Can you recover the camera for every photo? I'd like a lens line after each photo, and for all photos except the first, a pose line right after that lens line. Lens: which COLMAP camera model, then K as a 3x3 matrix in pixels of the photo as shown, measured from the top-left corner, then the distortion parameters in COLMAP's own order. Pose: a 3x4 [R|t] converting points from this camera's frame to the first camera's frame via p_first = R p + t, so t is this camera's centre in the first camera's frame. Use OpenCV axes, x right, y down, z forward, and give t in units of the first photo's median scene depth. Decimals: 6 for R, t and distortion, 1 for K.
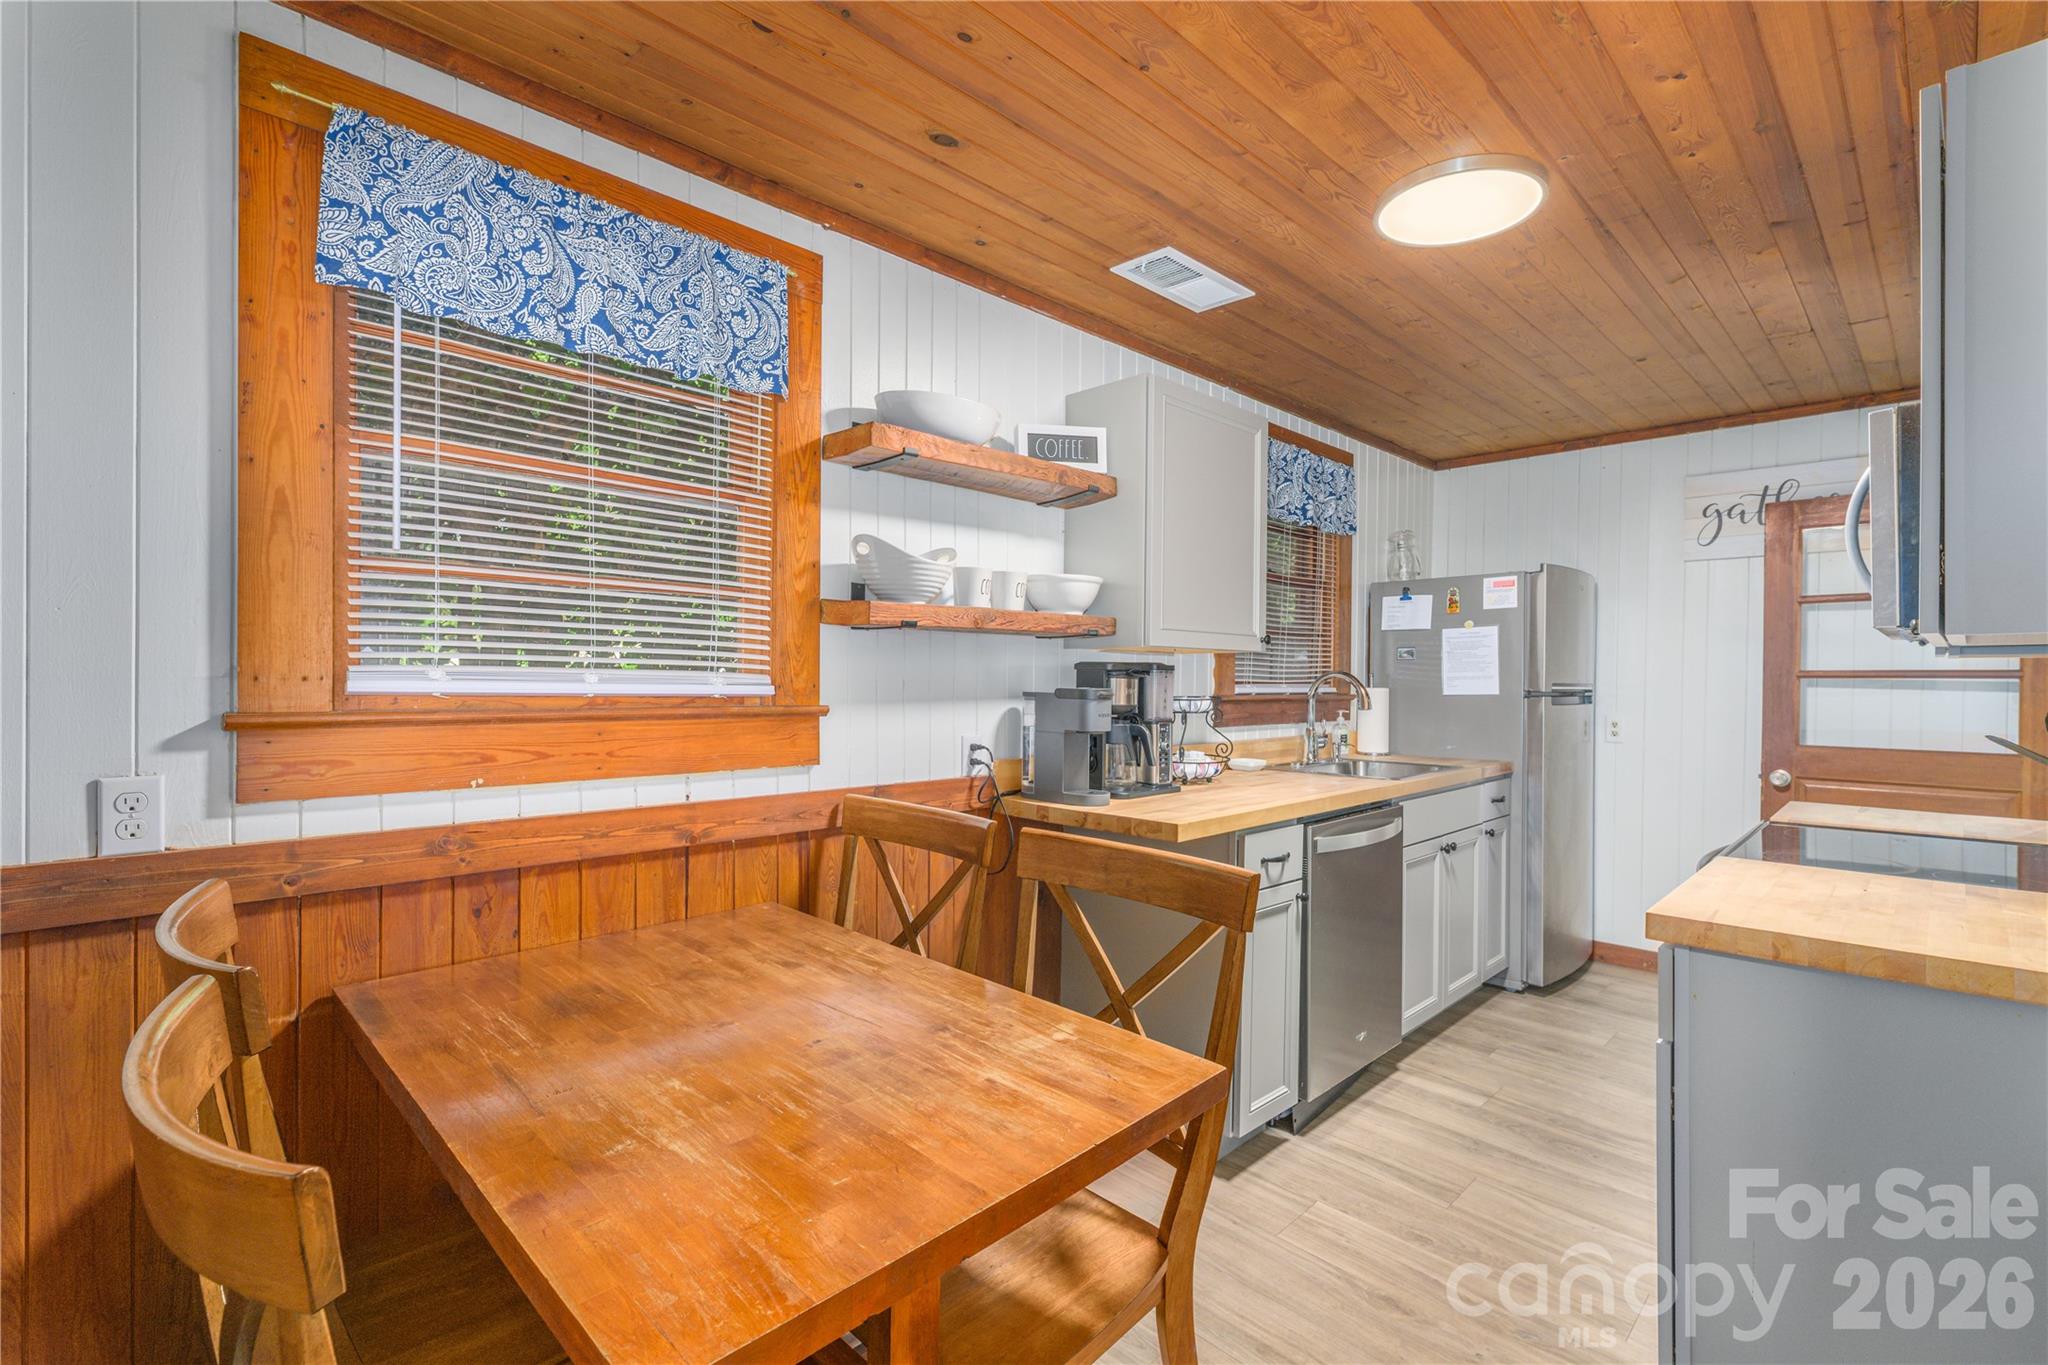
lens RADIAL K [[922.9, 0, 1017.8], [0, 922.9, 683.2], [0, 0, 1]] dist [0.001123, 0.000097]
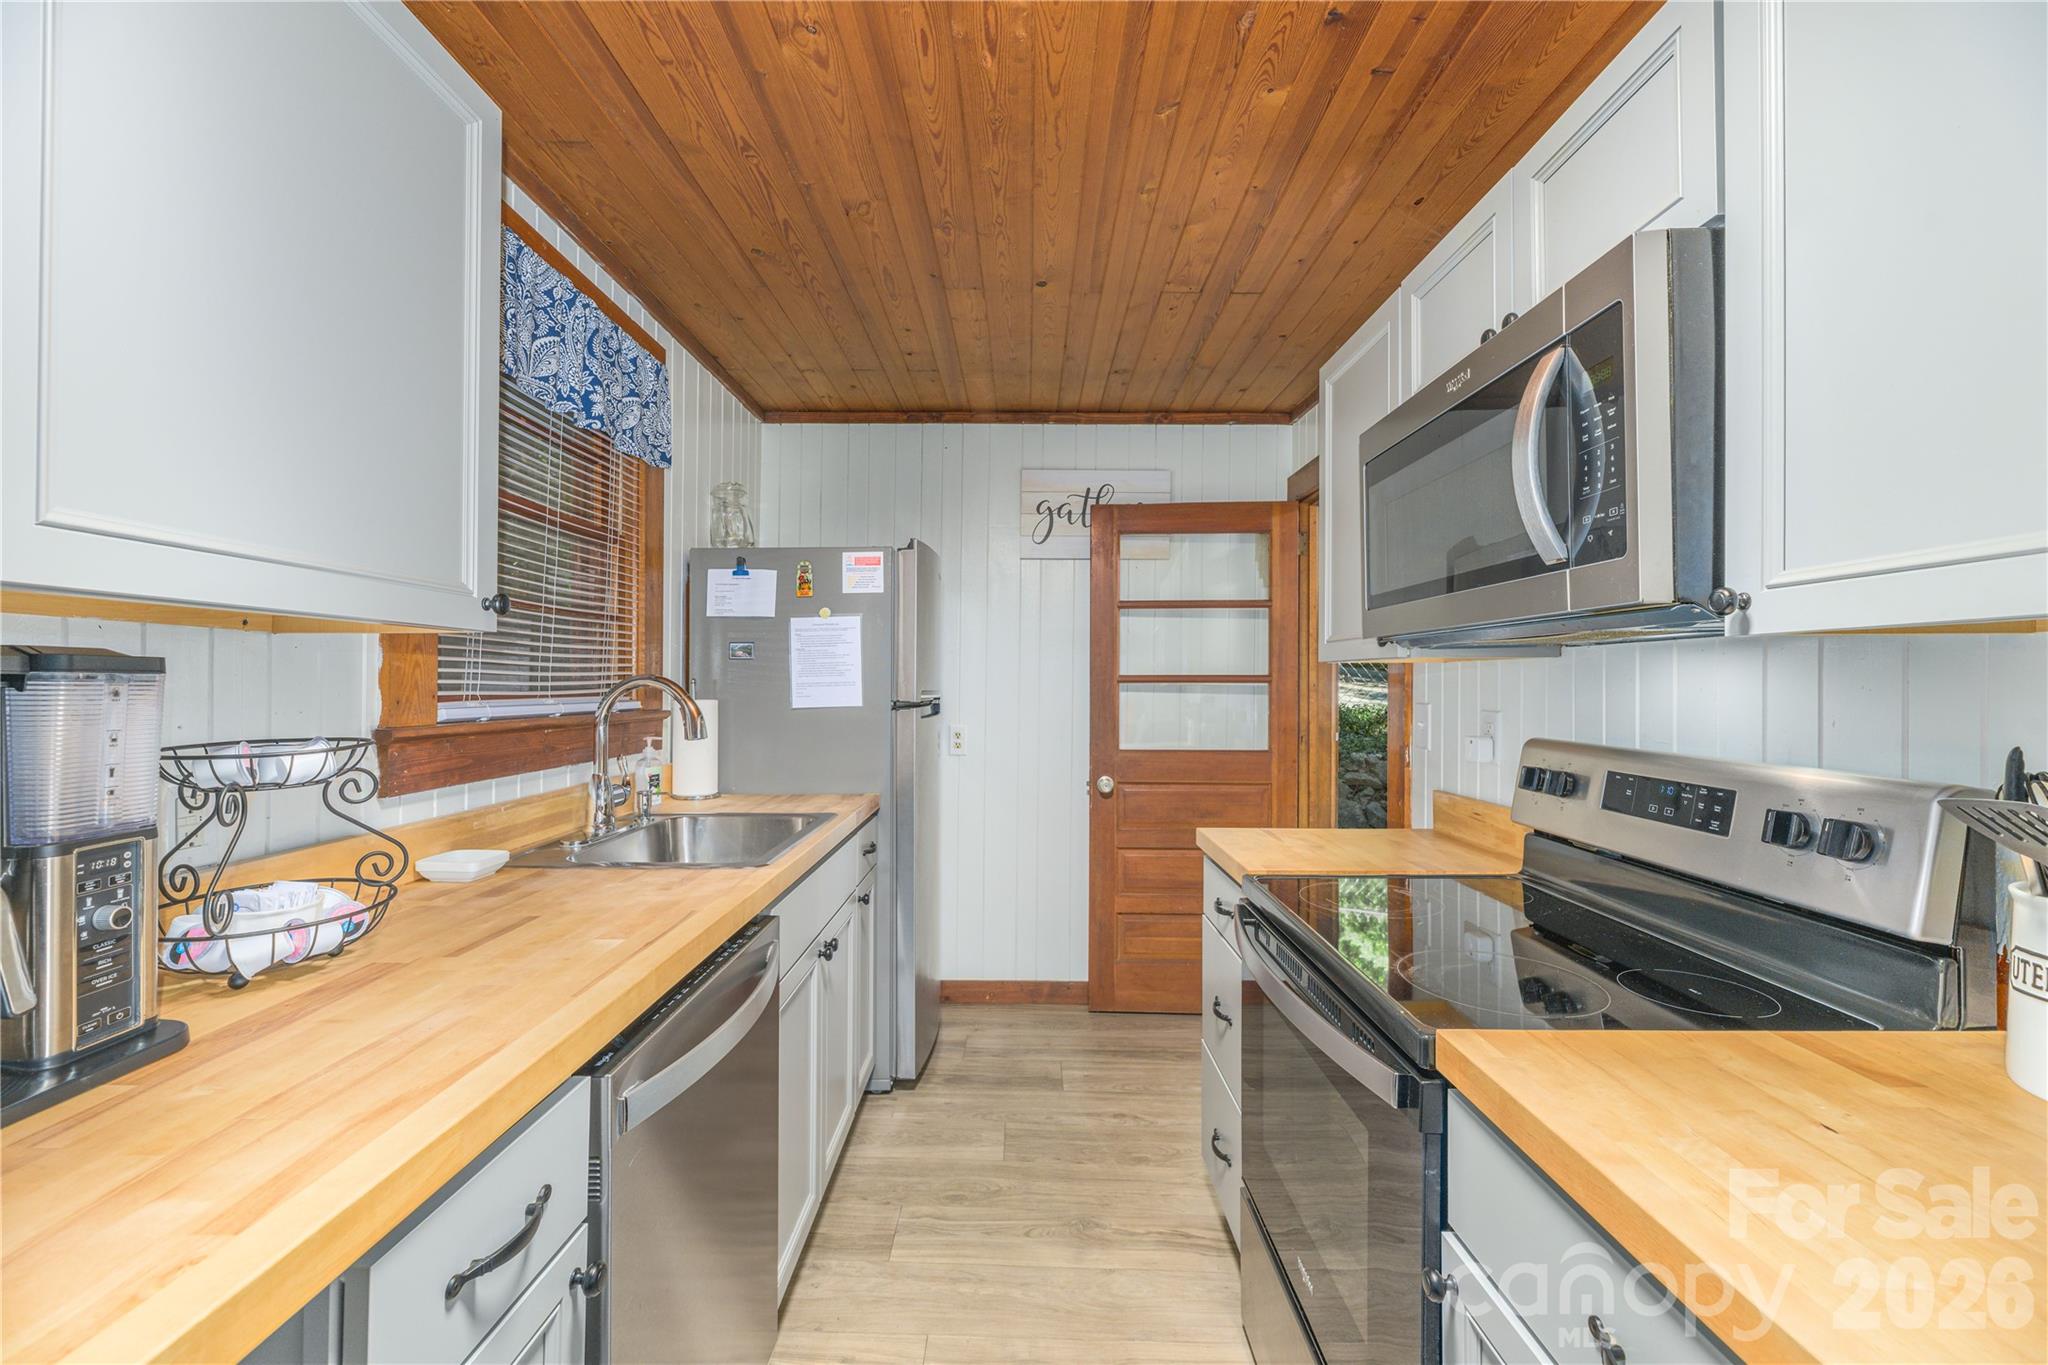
lens RADIAL K [[828.6, 0, 1005.5], [0, 828.6, 674.7], [0, 0, 1]] dist [0.002613, -0.000110]
pose [[0.717358, 0.002136, 0.696701, 0.132601], [0.007967, 0.999905, -0.011269, -0.005339], [-0.696659, 0.013634, 0.717273, 0.433957]]
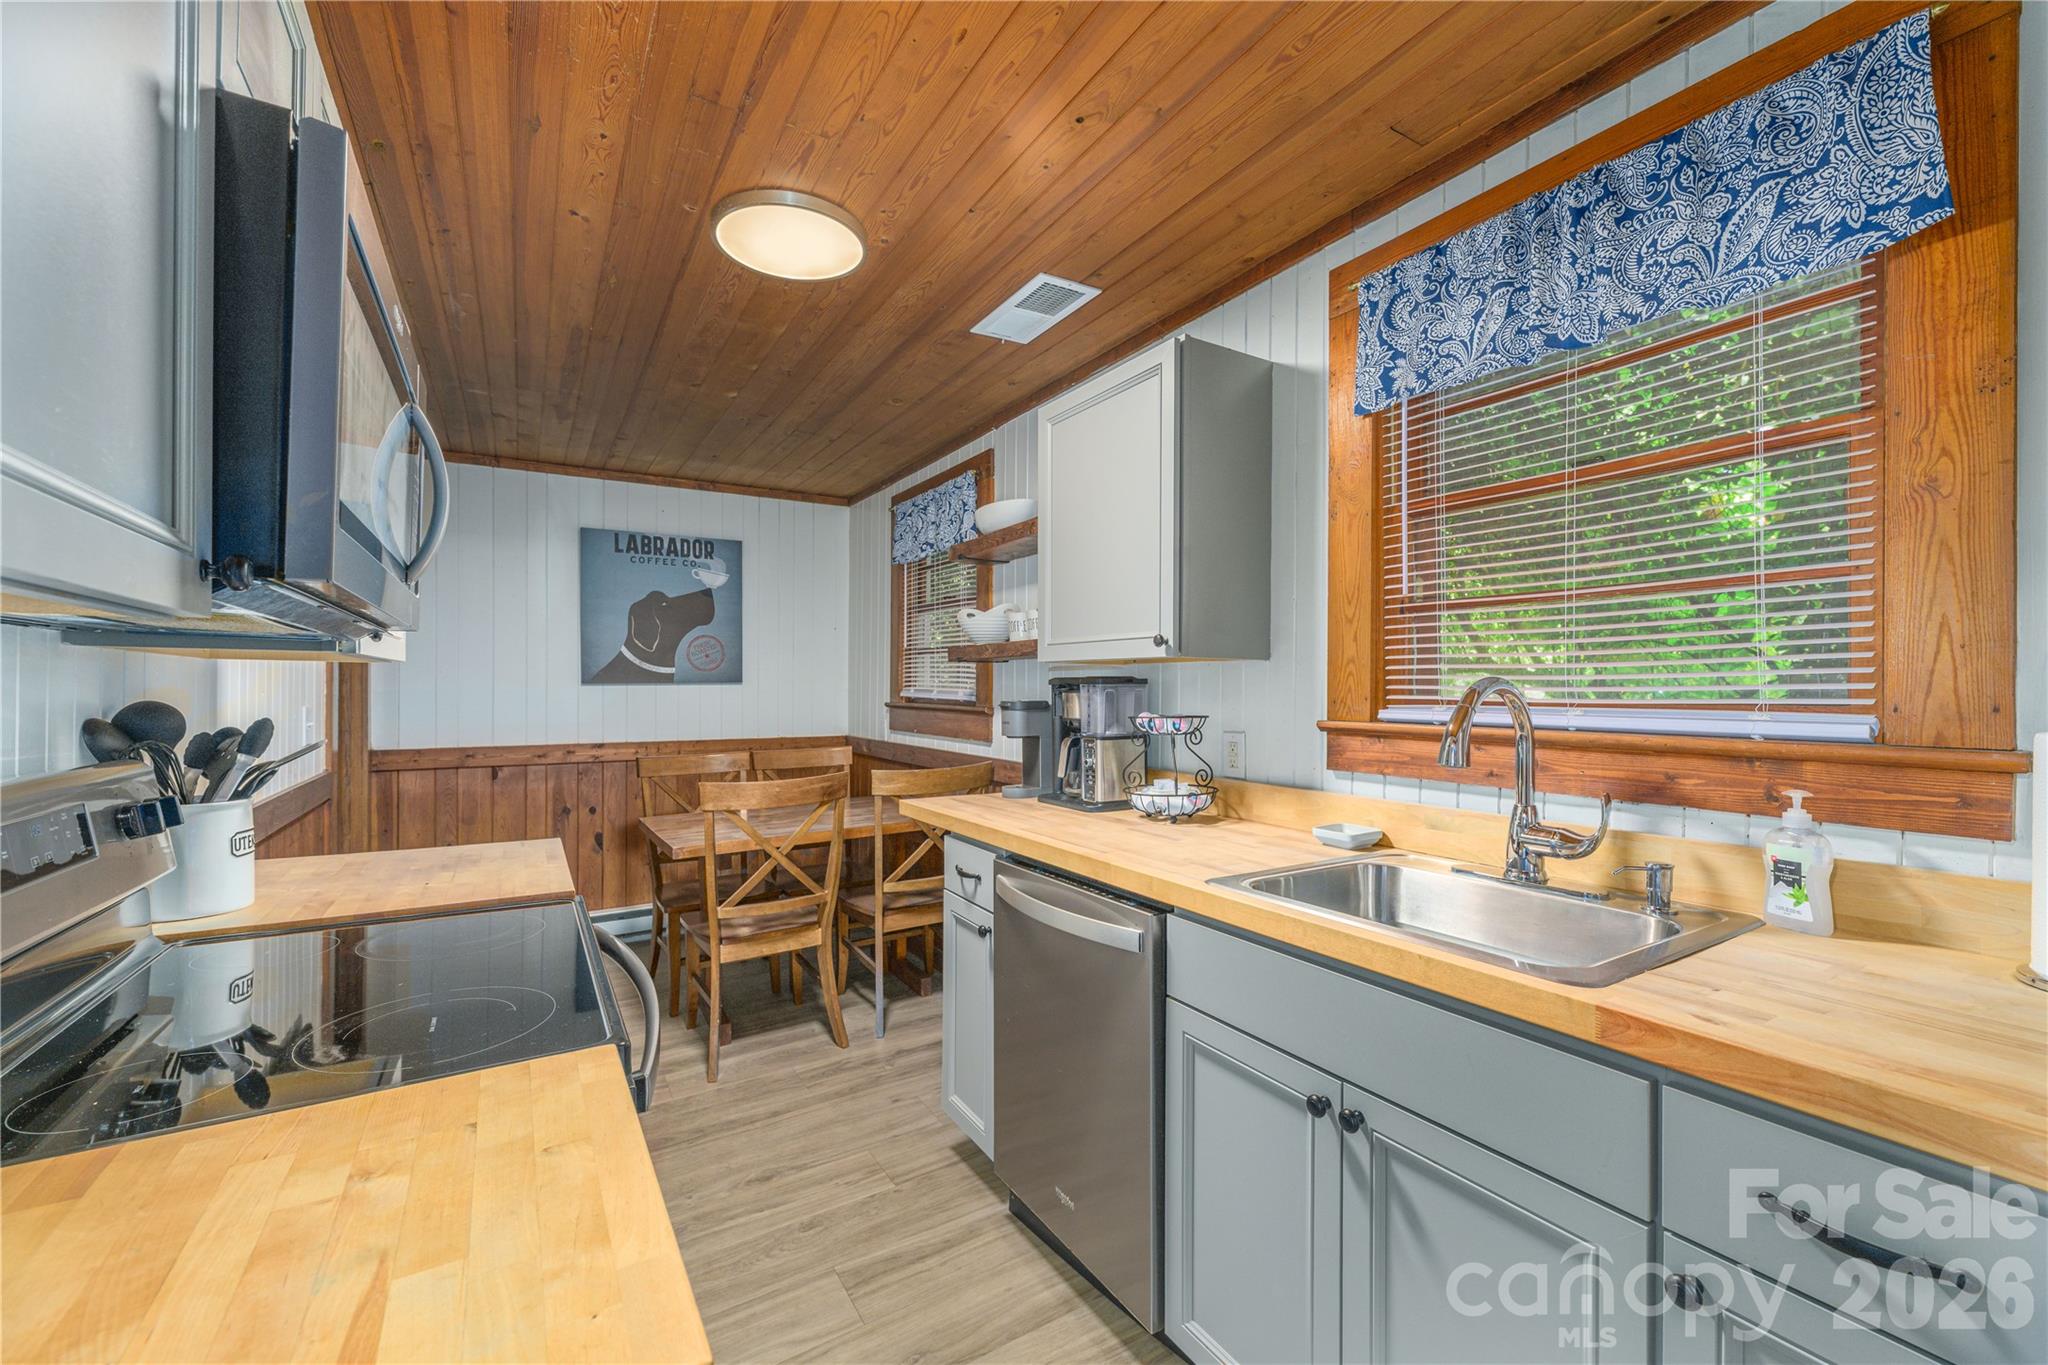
lens RADIAL K [[828.6, 0, 1033.4], [0, 828.6, 674.3], [0, 0, 1]] dist [0.002613, -0.000110]
pose [[-0.221963, -0.010399, -0.975000, 0.683061], [-0.001910, 0.999946, -0.010231, -0.010511], [0.975053, -0.000409, -0.221971, 0.760612]]
